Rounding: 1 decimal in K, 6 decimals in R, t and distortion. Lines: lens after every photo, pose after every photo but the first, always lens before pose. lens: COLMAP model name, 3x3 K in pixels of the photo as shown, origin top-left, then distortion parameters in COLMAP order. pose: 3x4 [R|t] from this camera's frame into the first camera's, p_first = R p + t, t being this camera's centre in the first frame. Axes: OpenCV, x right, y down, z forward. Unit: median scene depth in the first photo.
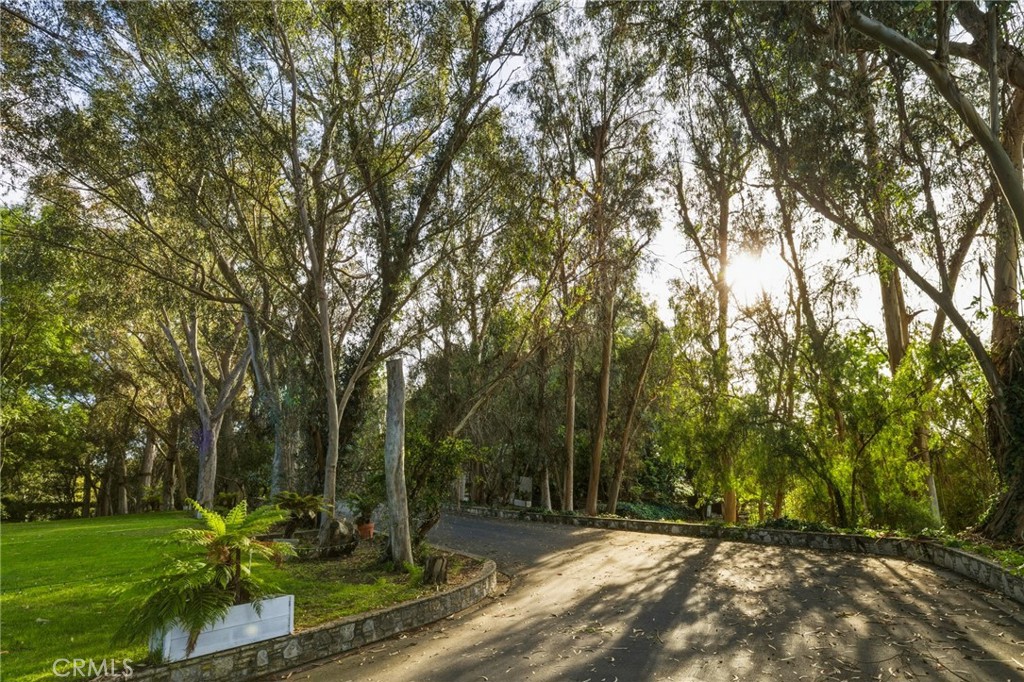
lens RADIAL K [[546.8, 0, 500.6], [0, 546.8, 385.3], [0, 0, 1]] dist [0.002564, 0.000128]
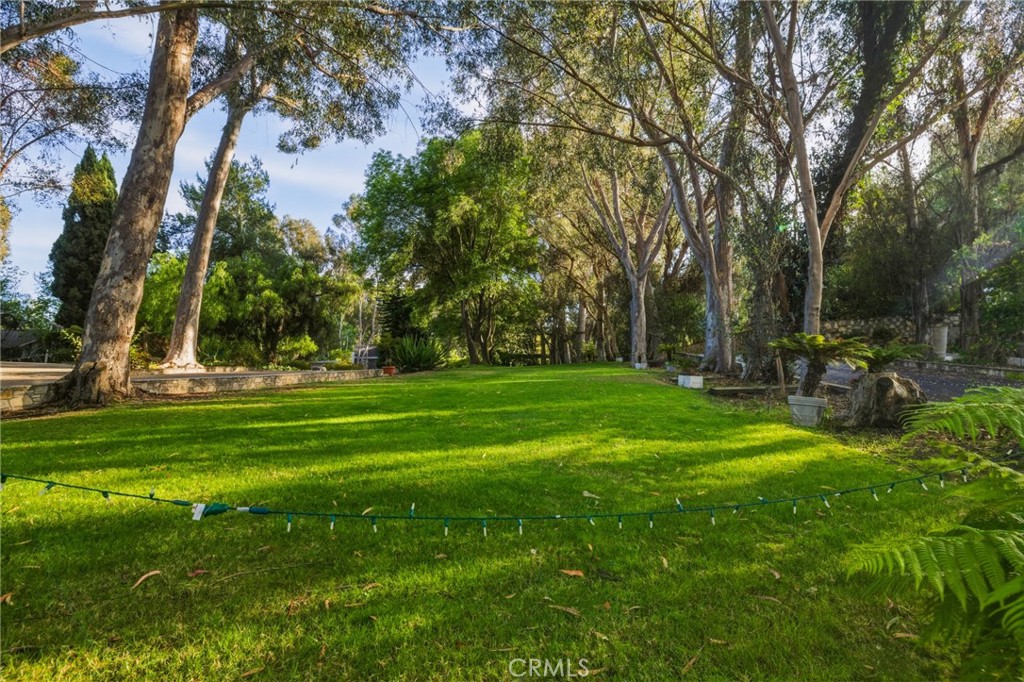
lens RADIAL K [[518.9, 0, 509.8], [0, 518.9, 327.2], [0, 0, 1]] dist [-0.002380, 0.002284]
pose [[0.763014, -0.013228, -0.646246, -0.114502], [0.109731, 0.987929, 0.109337, 0.032002], [0.636999, -0.154339, 0.755256, 0.111174]]
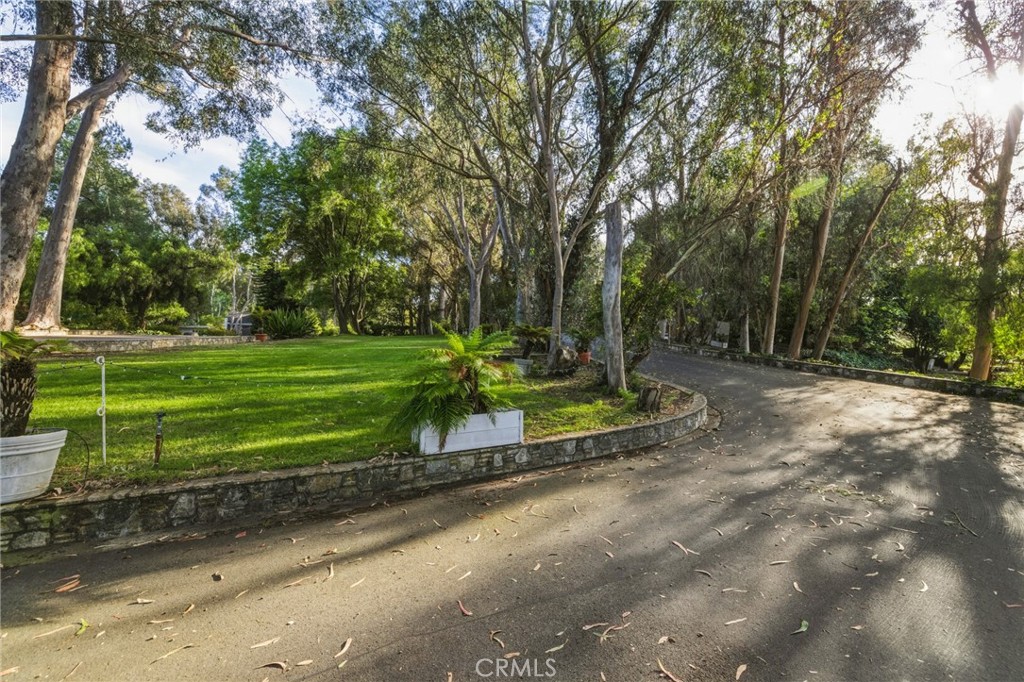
lens RADIAL K [[425.0, 0, 509.8], [0, 425.0, 337.6], [0, 0, 1]] dist [0.006786, -0.002334]
pose [[0.916440, 0.057263, -0.396054, -0.012874], [0.027361, 0.978426, 0.204777, 0.011167], [0.399236, -0.198502, 0.895102, 0.046332]]
